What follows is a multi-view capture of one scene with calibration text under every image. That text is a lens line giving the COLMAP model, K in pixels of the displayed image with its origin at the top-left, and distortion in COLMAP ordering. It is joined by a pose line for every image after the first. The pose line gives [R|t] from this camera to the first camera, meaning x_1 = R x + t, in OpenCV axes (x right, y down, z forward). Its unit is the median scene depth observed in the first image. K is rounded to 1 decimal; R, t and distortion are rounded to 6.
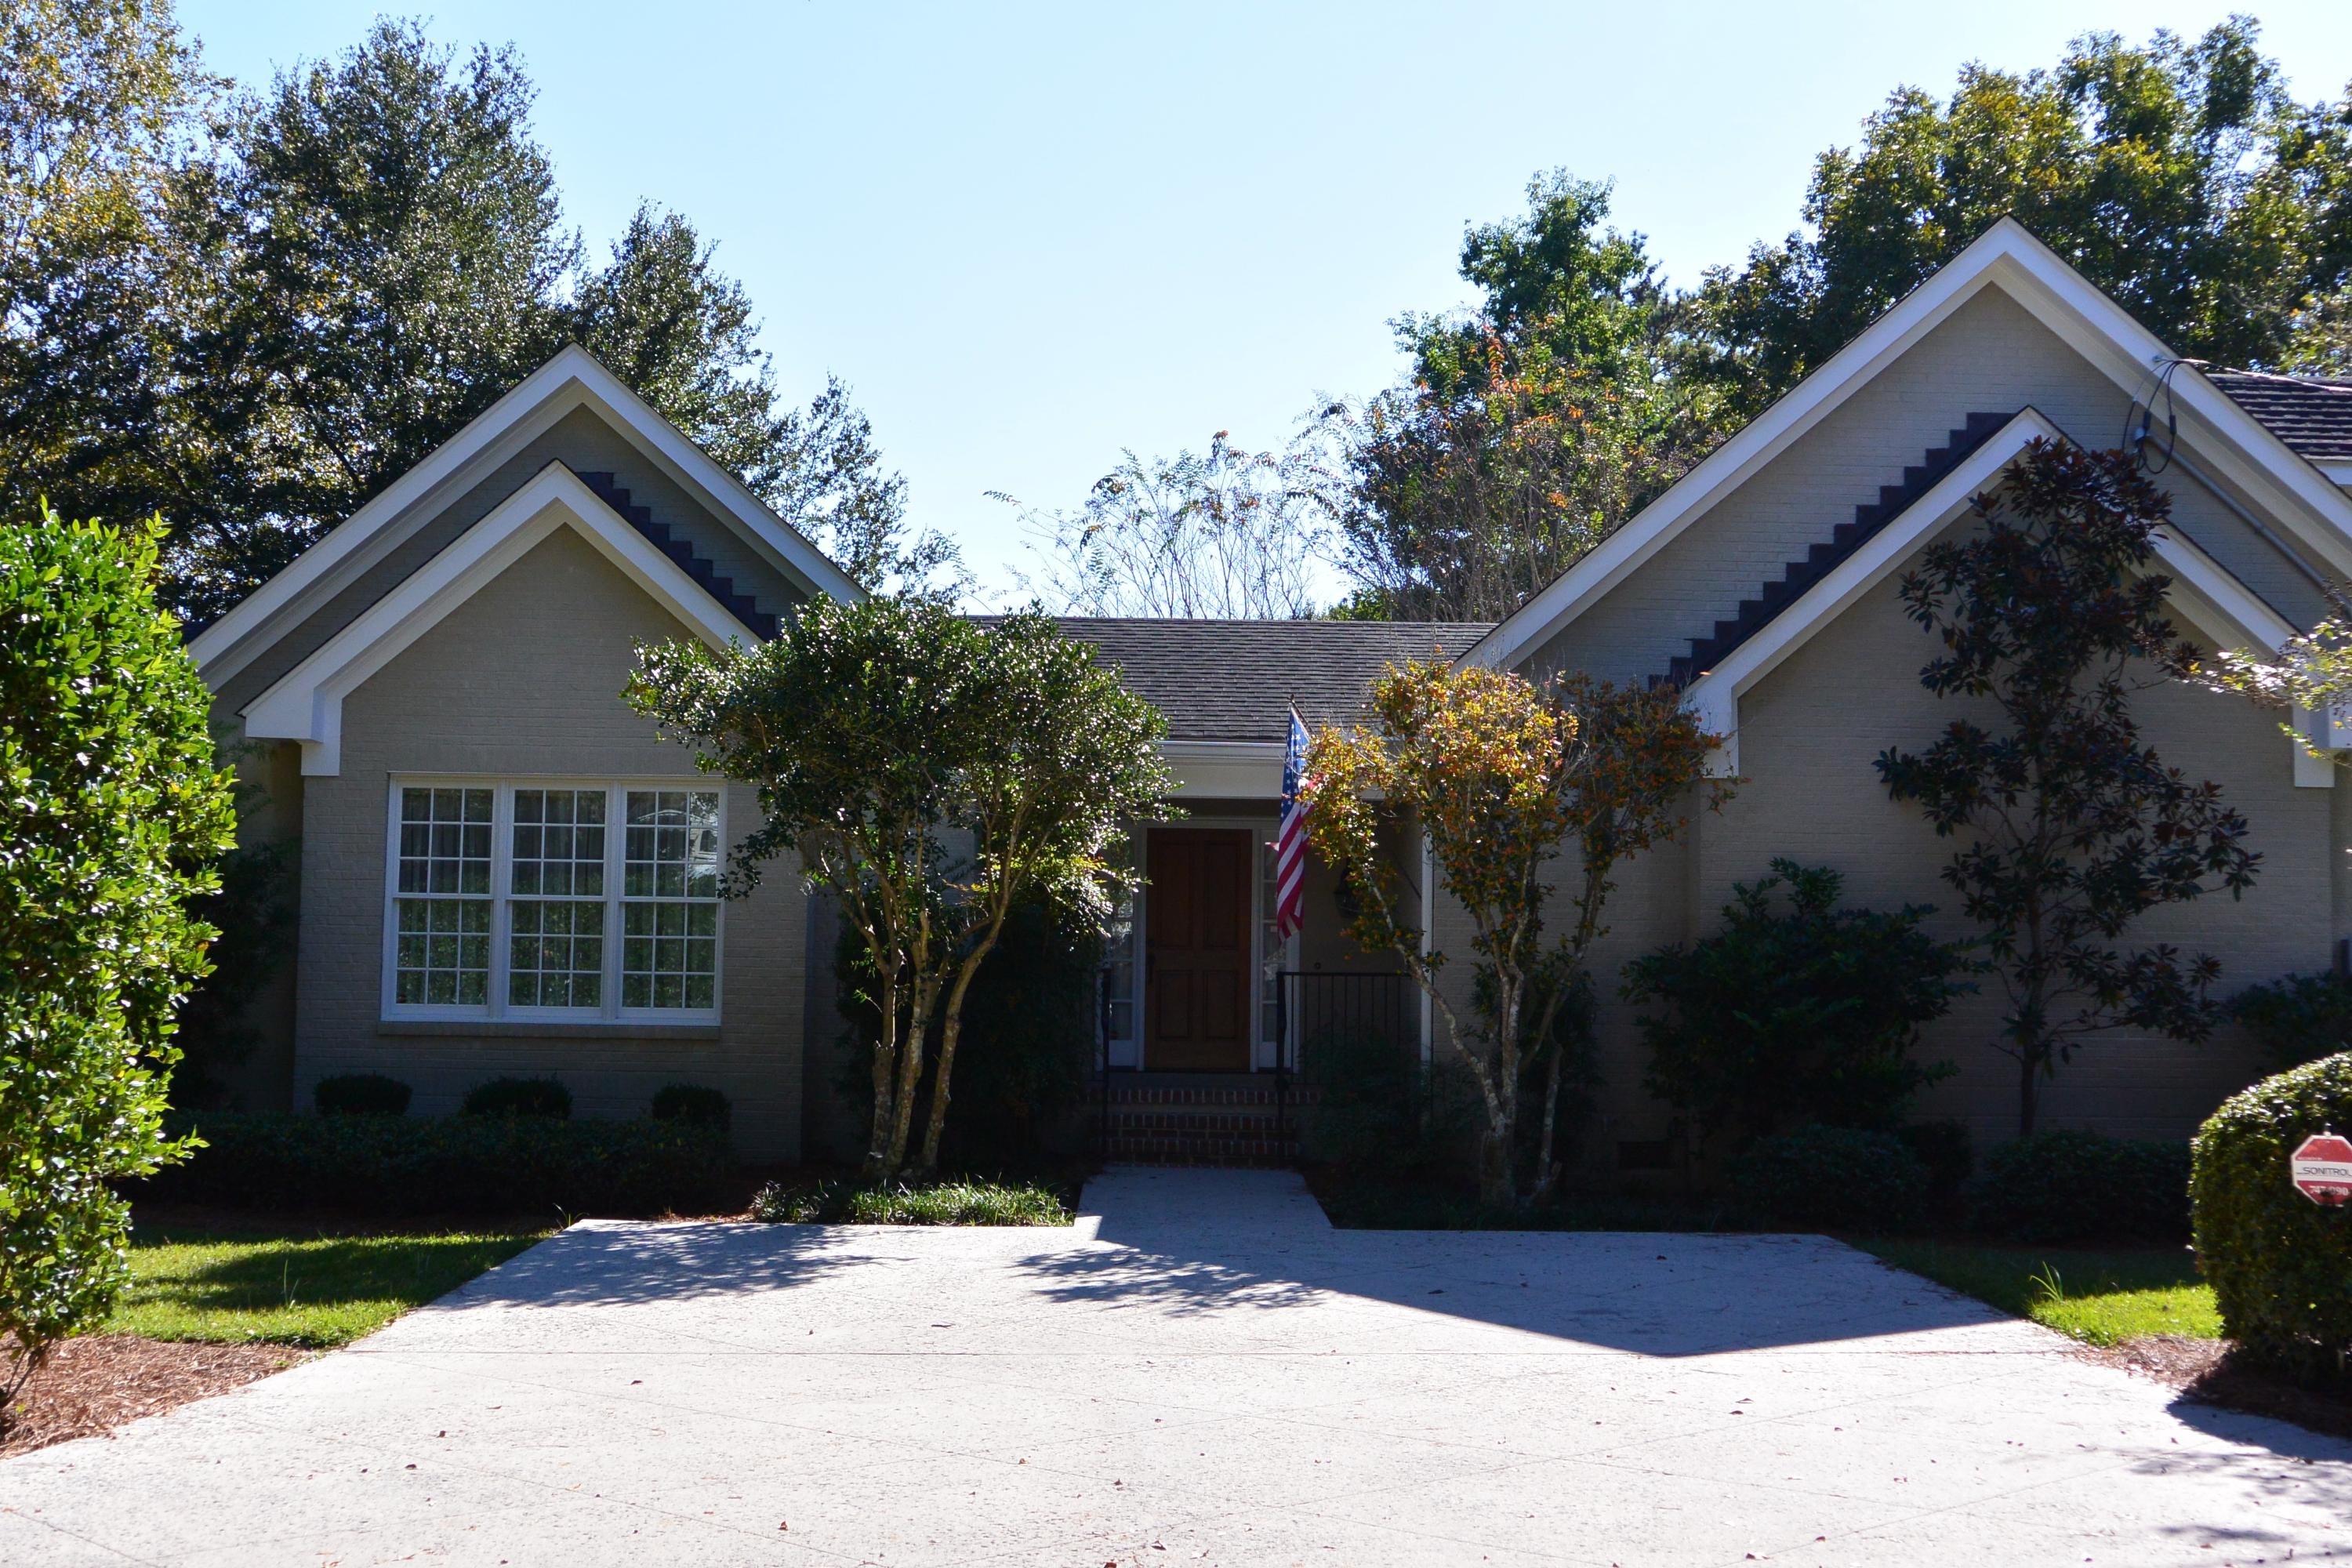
lens RADIAL K [[2777.6, 0, 1176.0], [0, 2777.6, 784.0], [0, 0, 1]] dist [-0.105323, 0.575443]
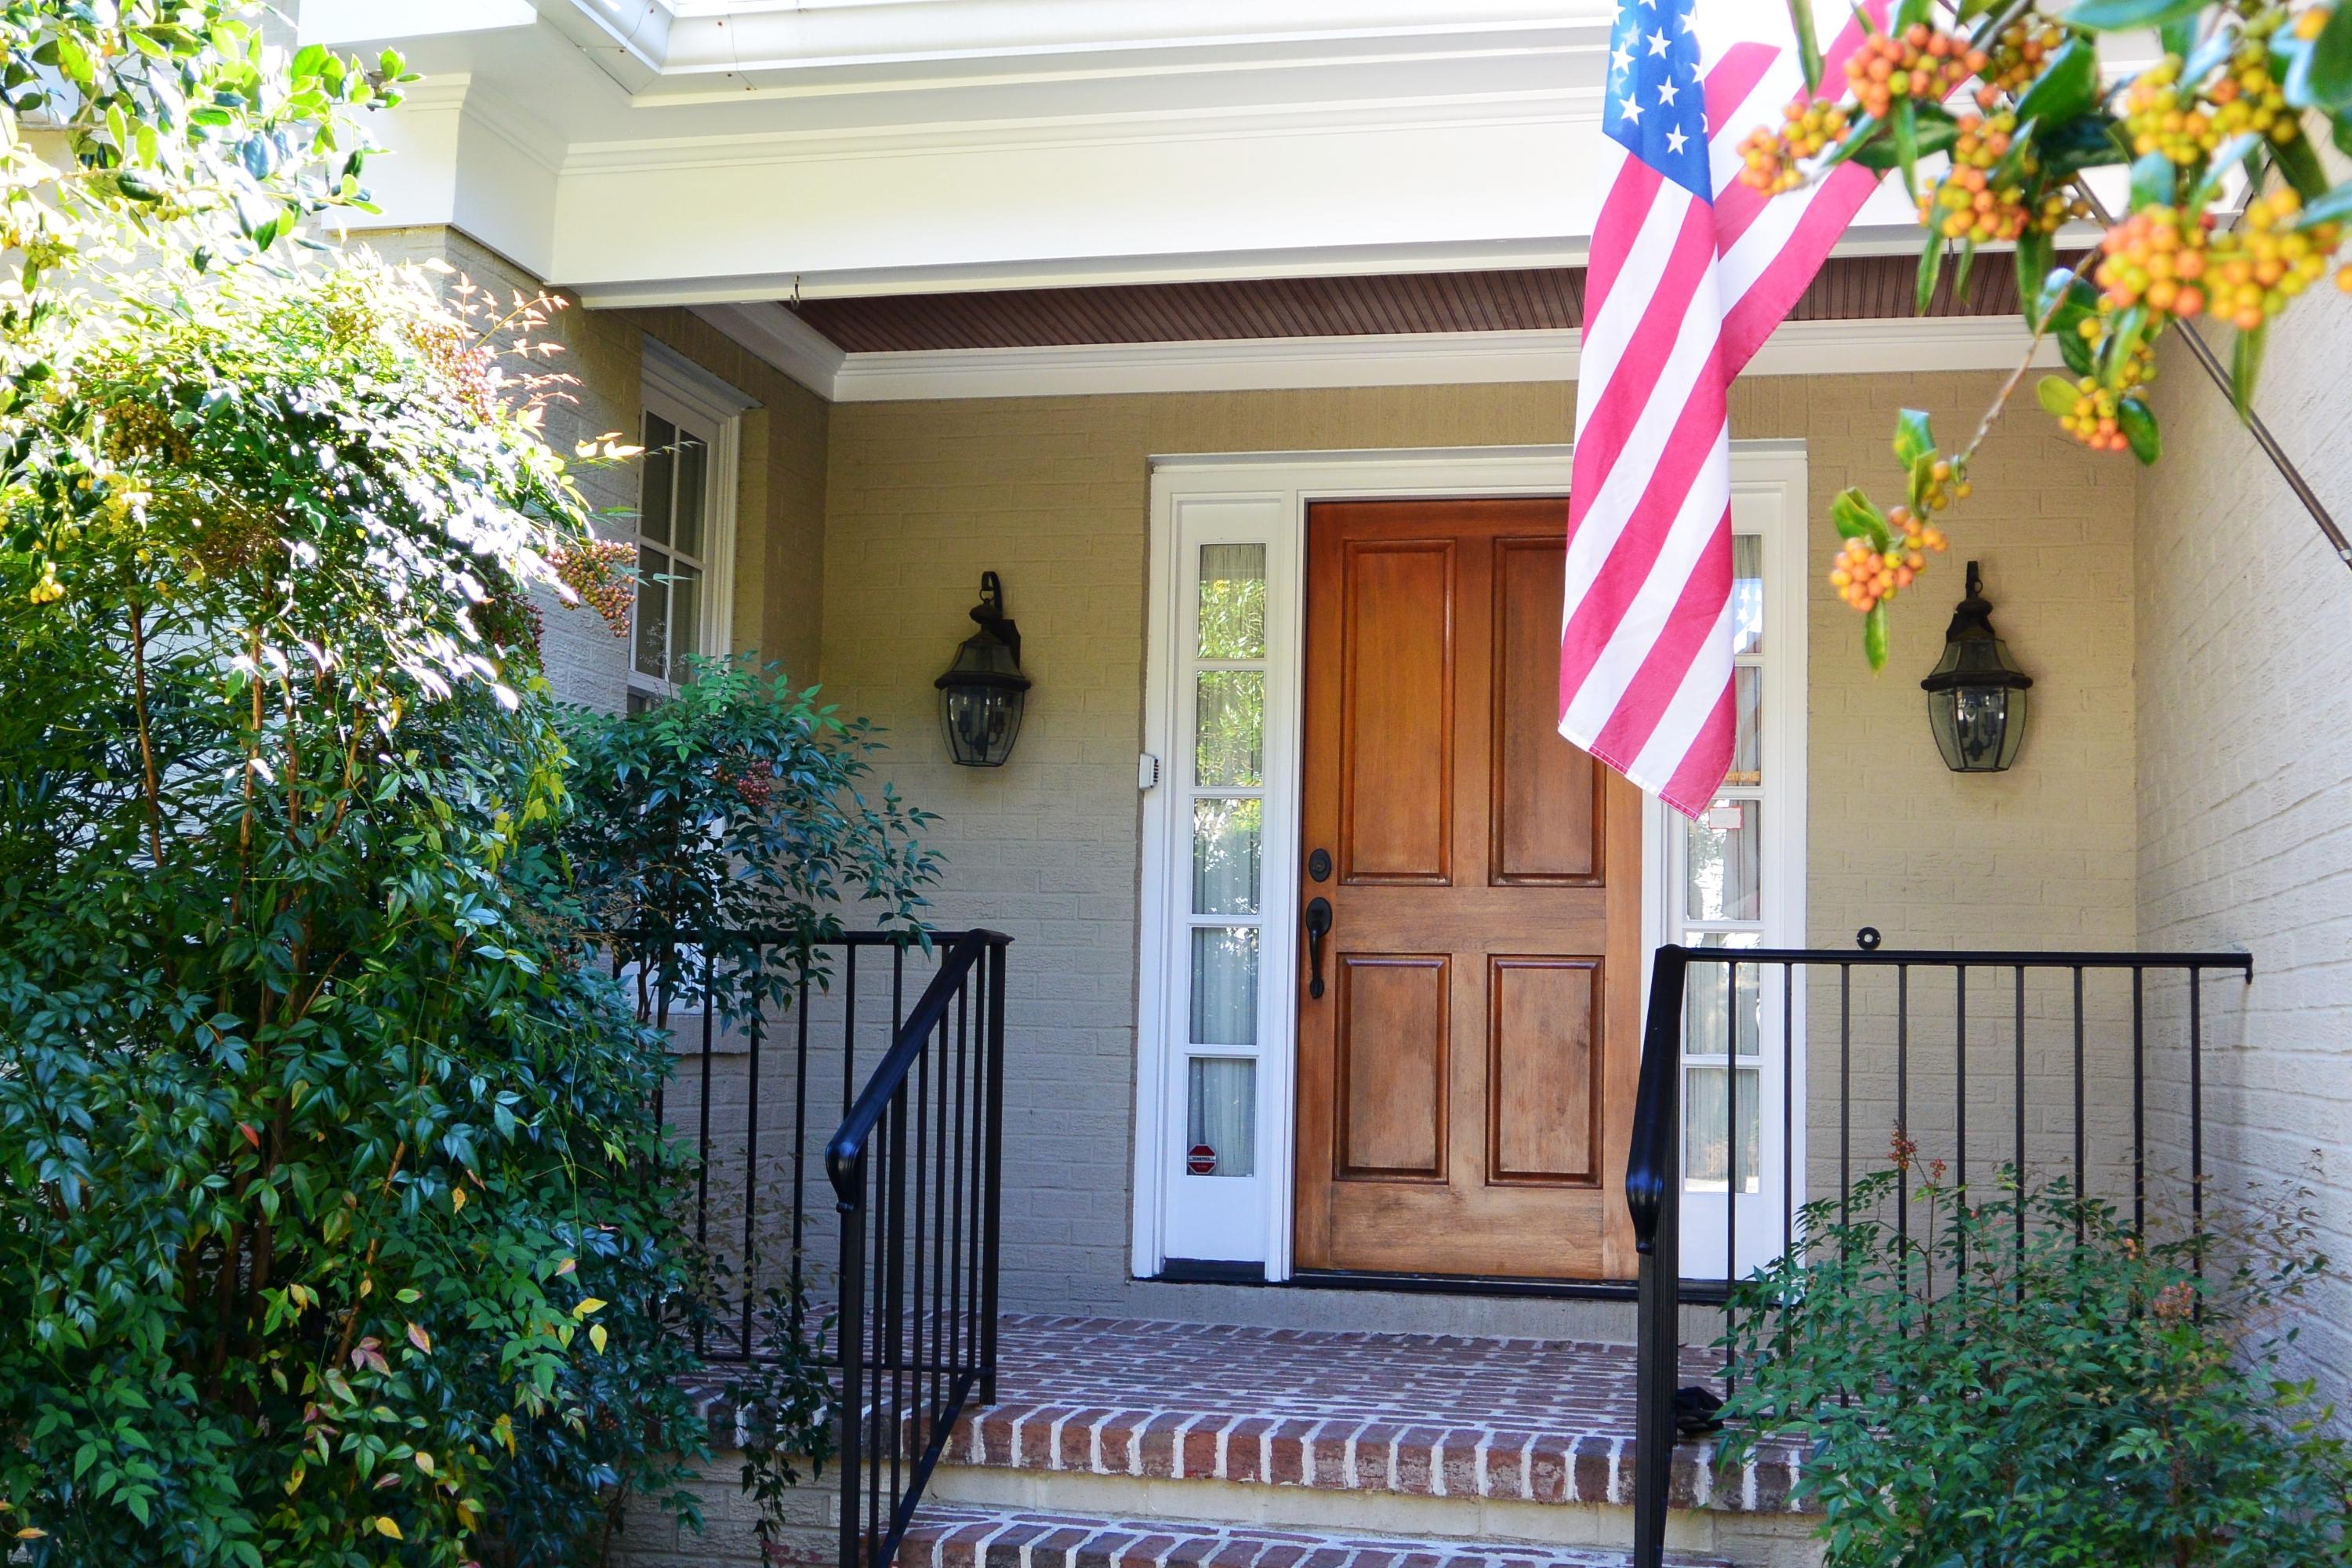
lens RADIAL K [[2777.6, 0, 1176.0], [0, 2777.6, 784.0], [0, 0, 1]] dist [-0.105323, 0.575443]
pose [[0.975297, -0.006641, -0.220800, 0.044842], [0.003865, 0.999908, -0.013002, 0.051962], [0.220866, 0.011827, 0.975233, 0.695088]]
